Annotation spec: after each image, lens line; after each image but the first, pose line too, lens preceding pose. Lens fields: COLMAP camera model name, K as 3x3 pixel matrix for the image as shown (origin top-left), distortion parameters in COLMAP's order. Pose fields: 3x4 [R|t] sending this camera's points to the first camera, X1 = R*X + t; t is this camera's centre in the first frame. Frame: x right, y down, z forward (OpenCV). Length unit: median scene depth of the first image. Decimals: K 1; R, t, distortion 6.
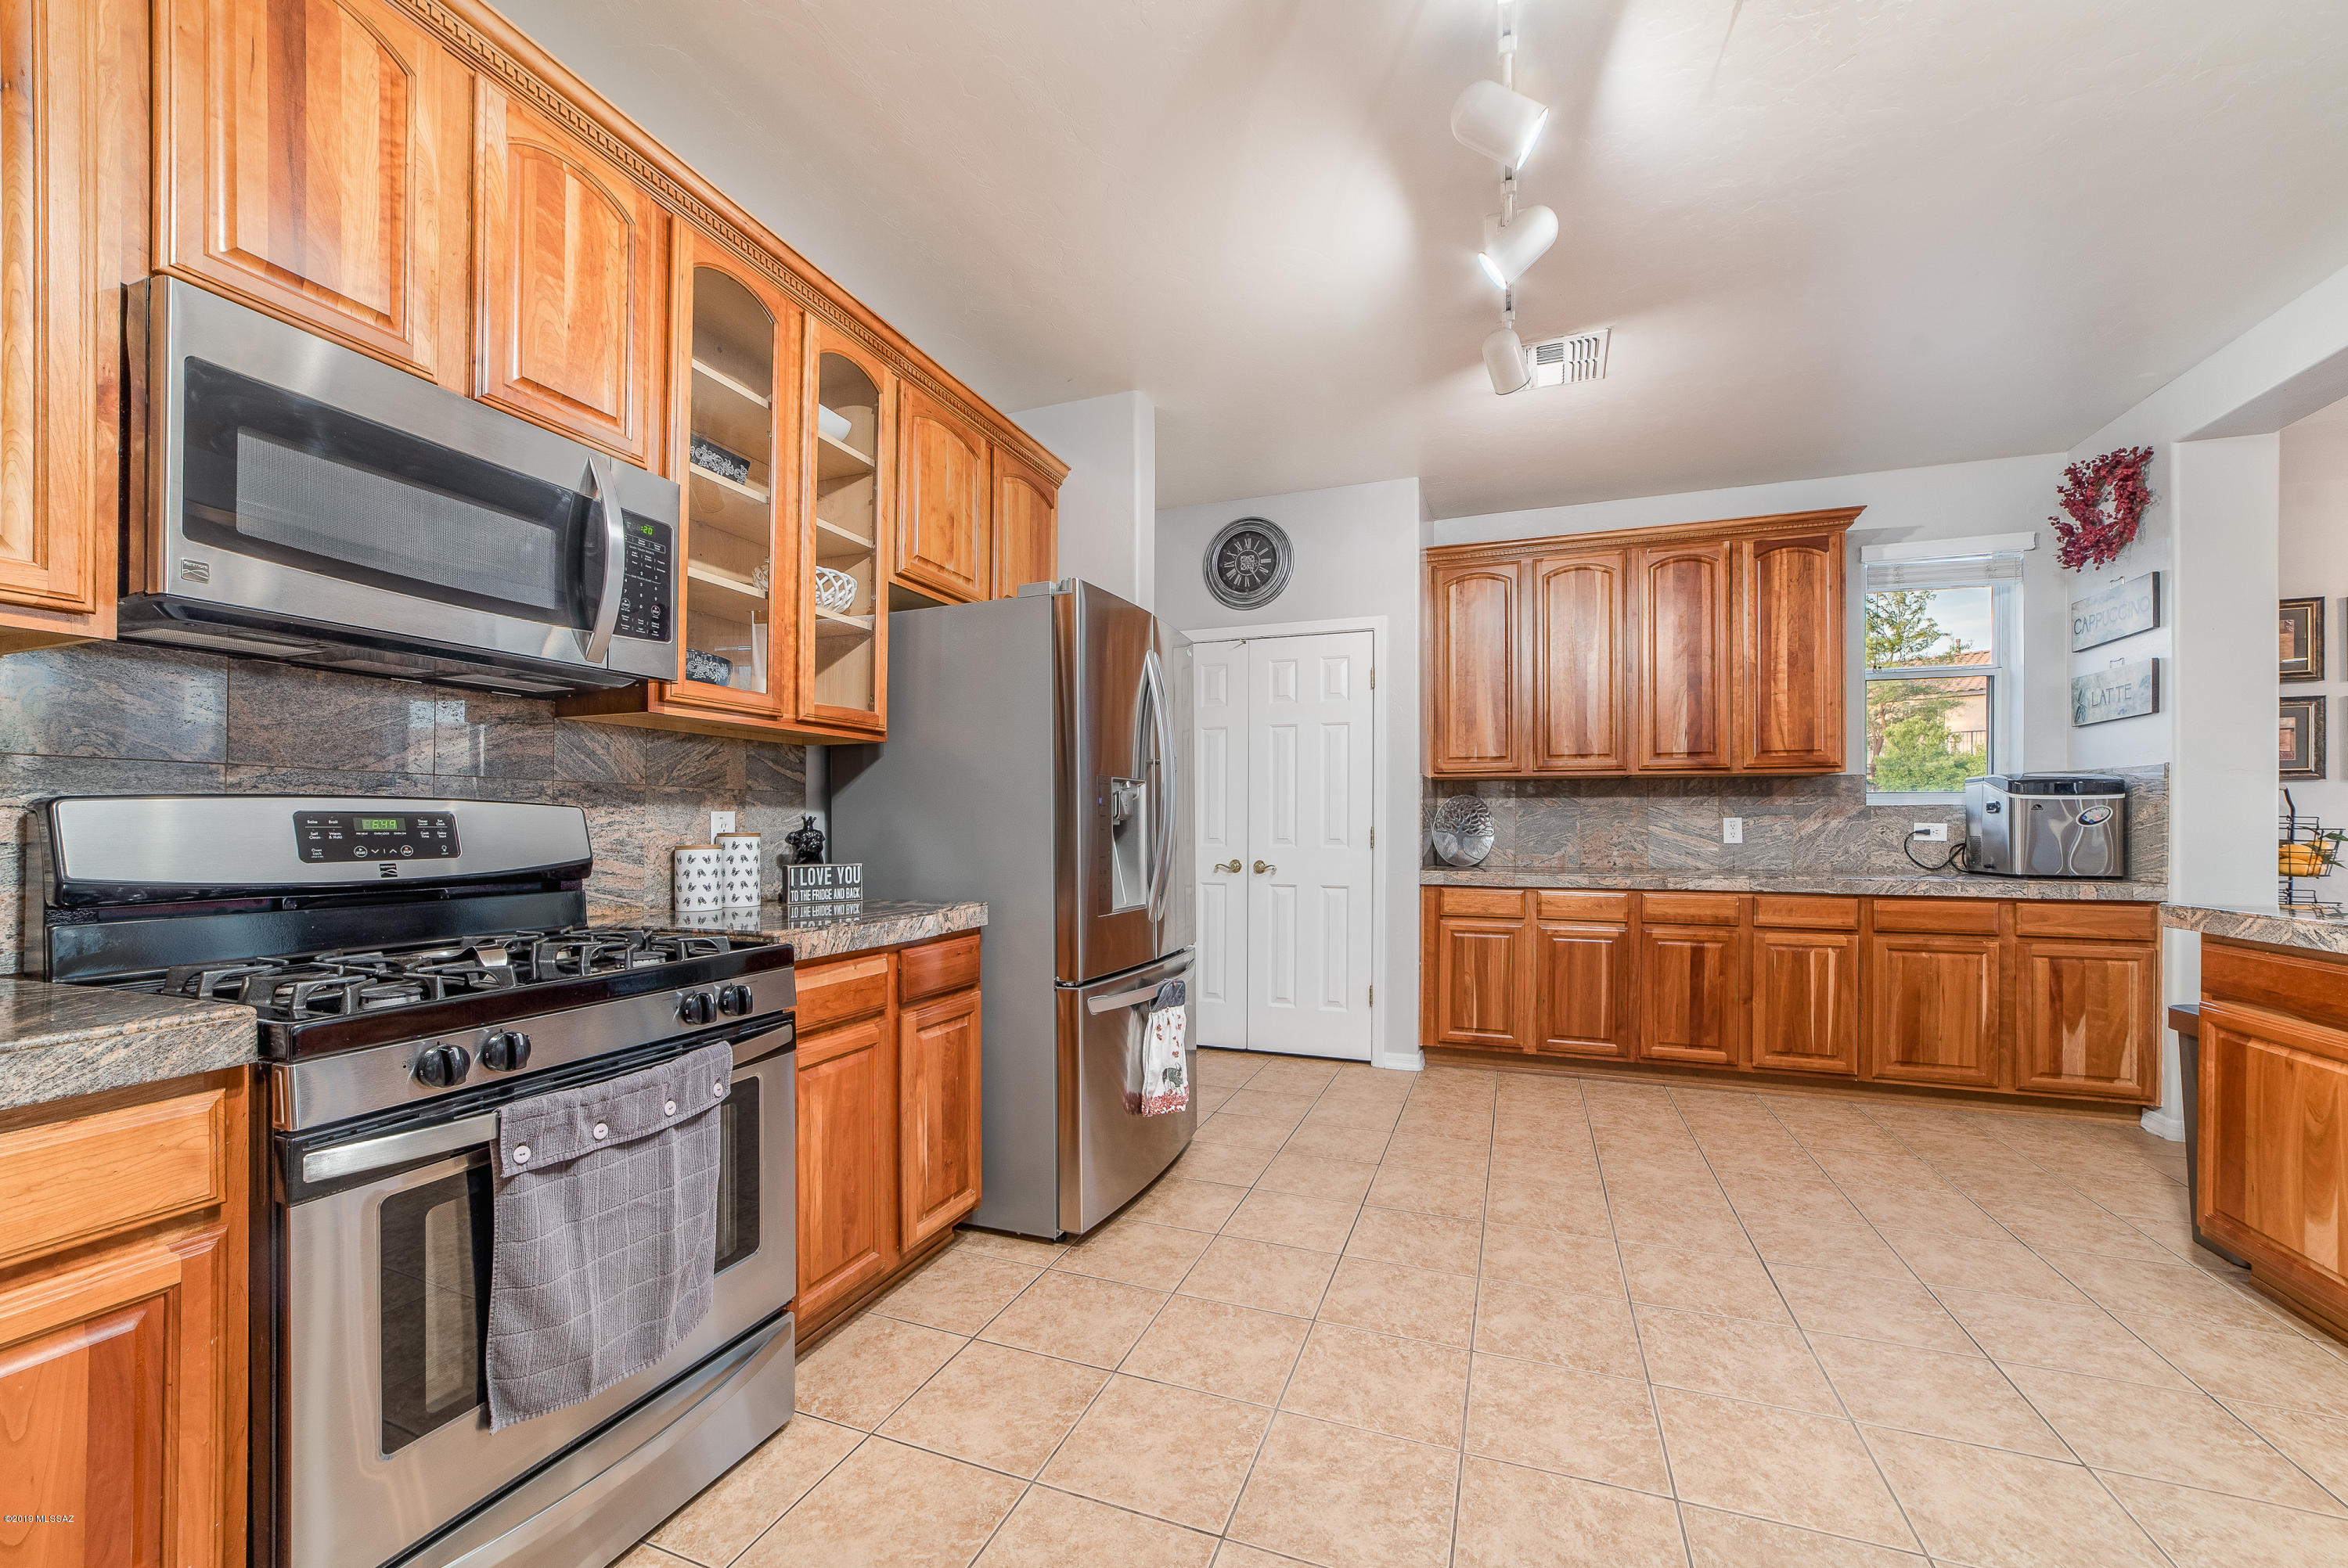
lens RADIAL K [[914.2, 0, 1171.6], [0, 914.2, 819.2], [0, 0, 1]] dist [-0.014626, 0.004100]
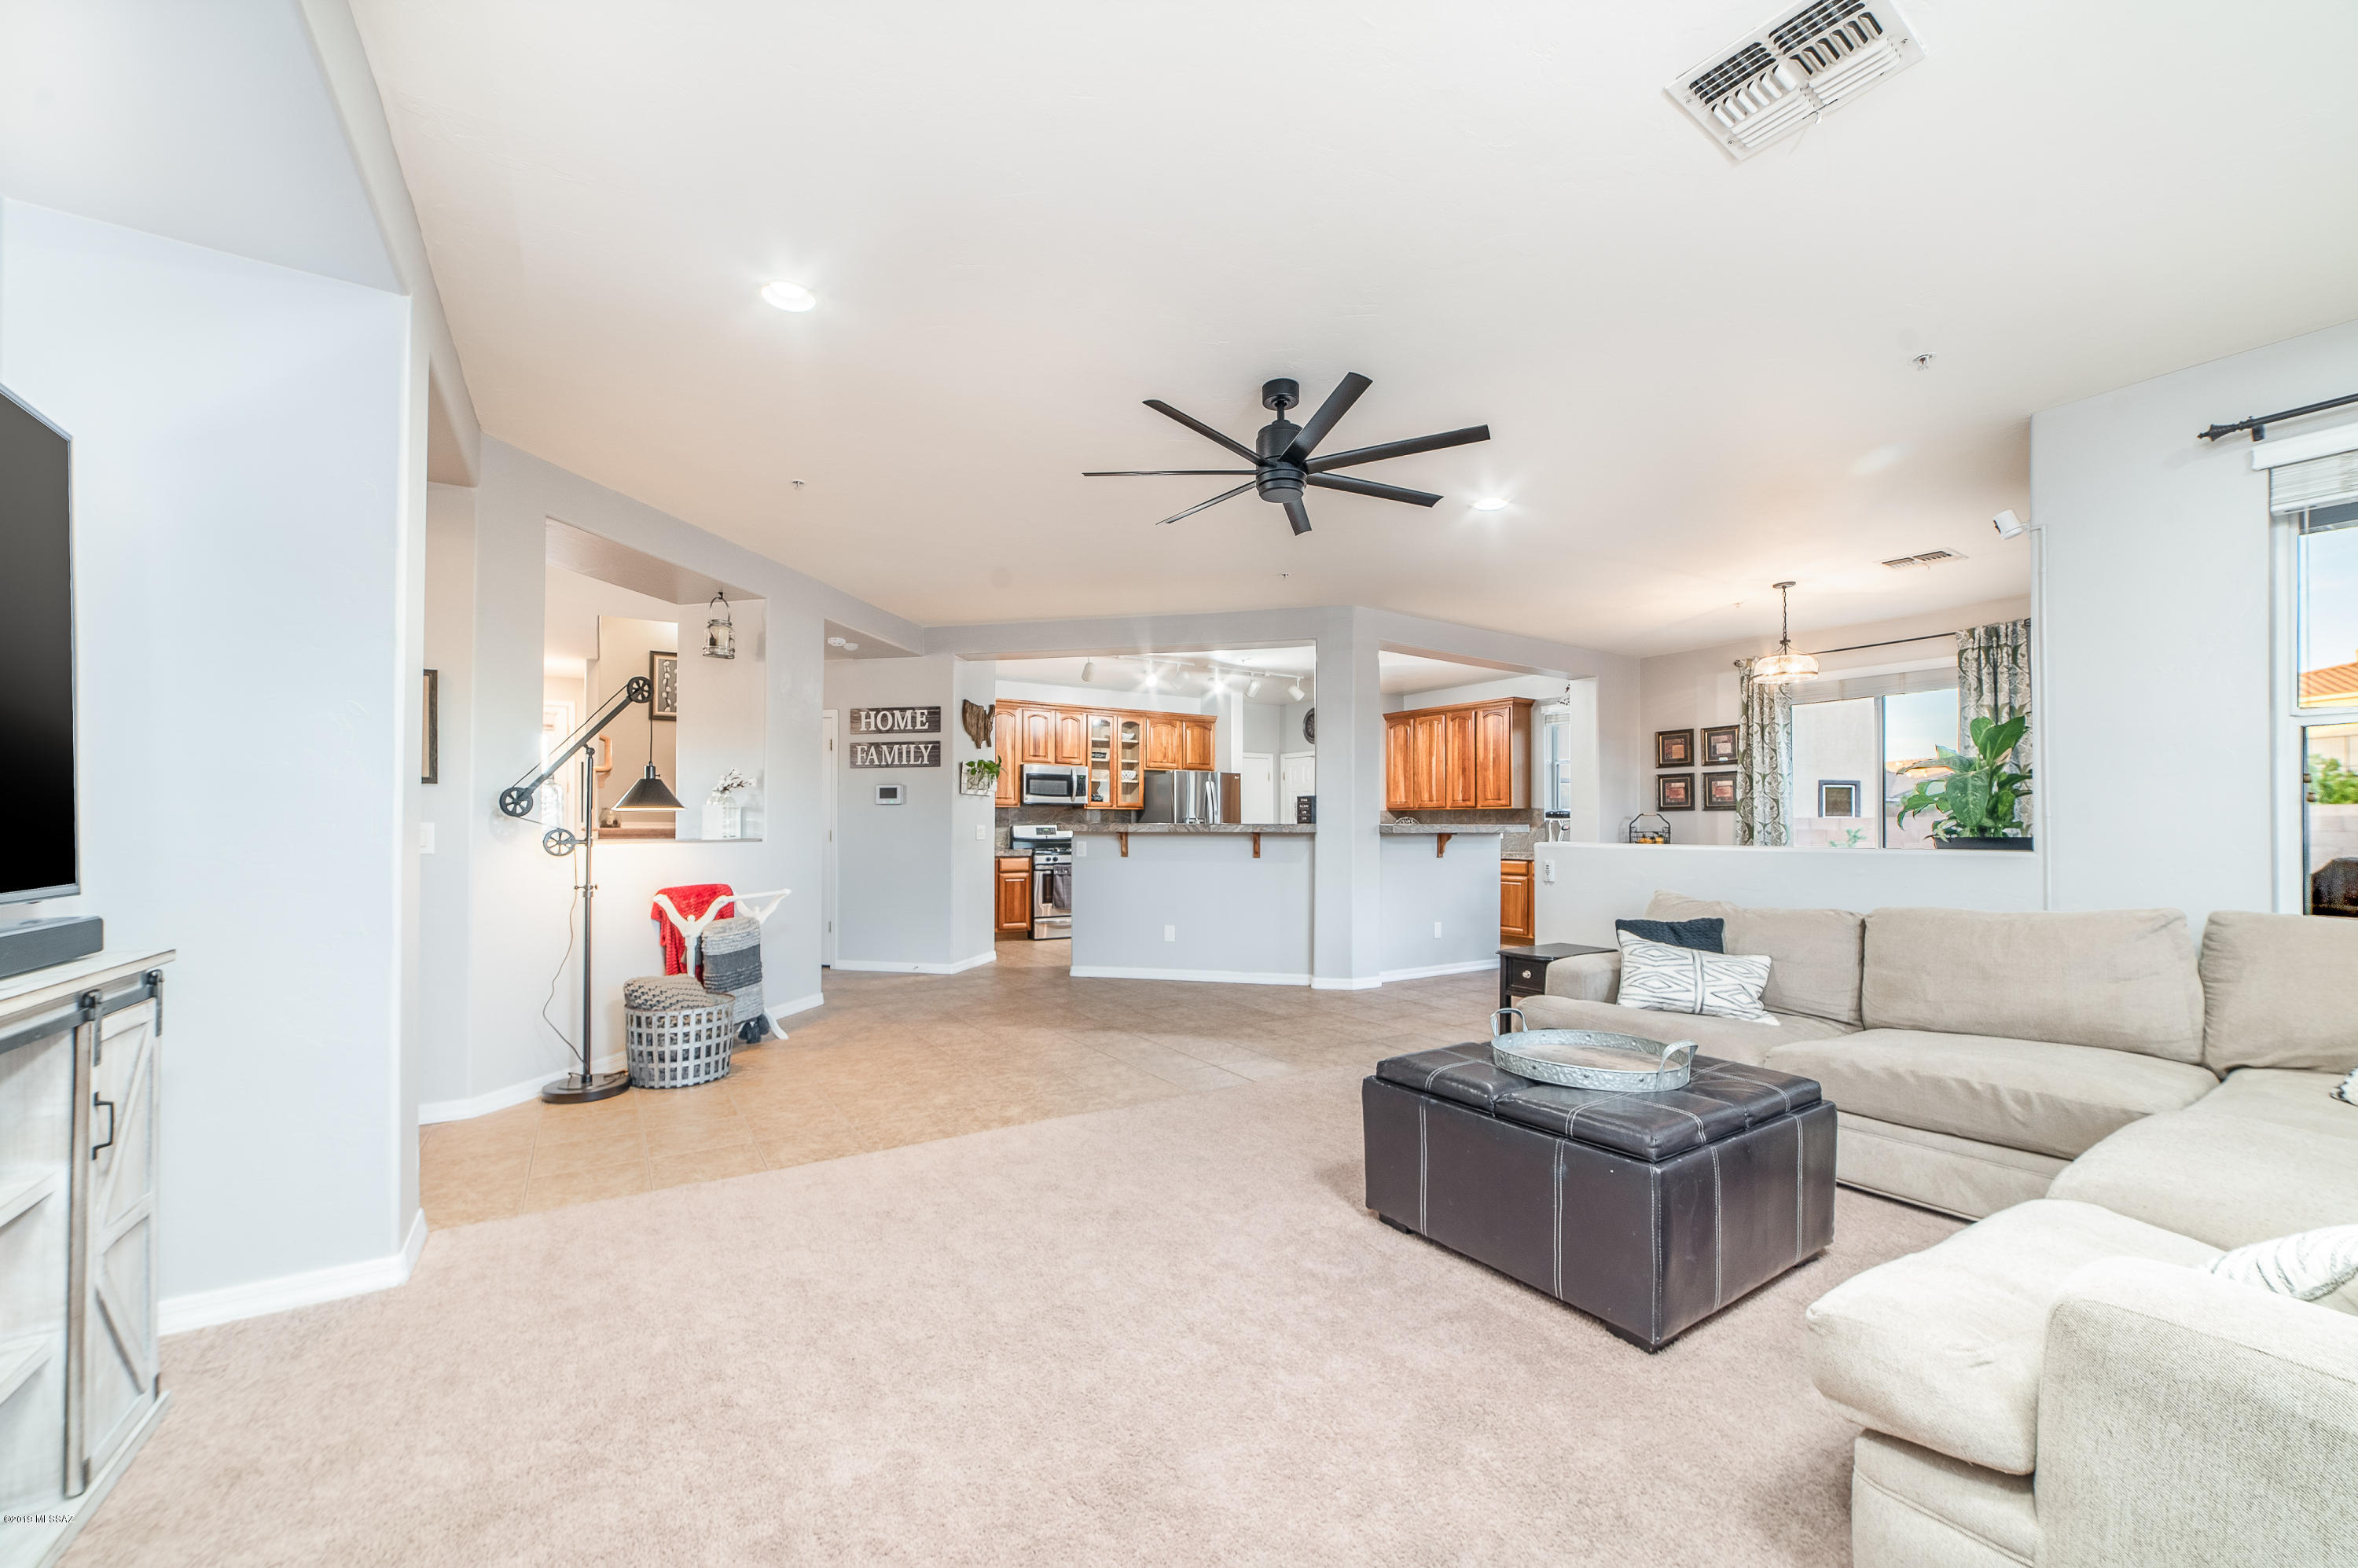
lens RADIAL K [[916.0, 0, 1151.5], [0, 916.0, 816.7], [0, 0, 1]] dist [-0.011363, 0.001661]
pose [[0.790865, -0.003986, -0.611978, 2.557322], [0.003098, 0.999992, -0.002510, -0.043684], [0.611983, 0.000089, 0.790871, -2.543263]]
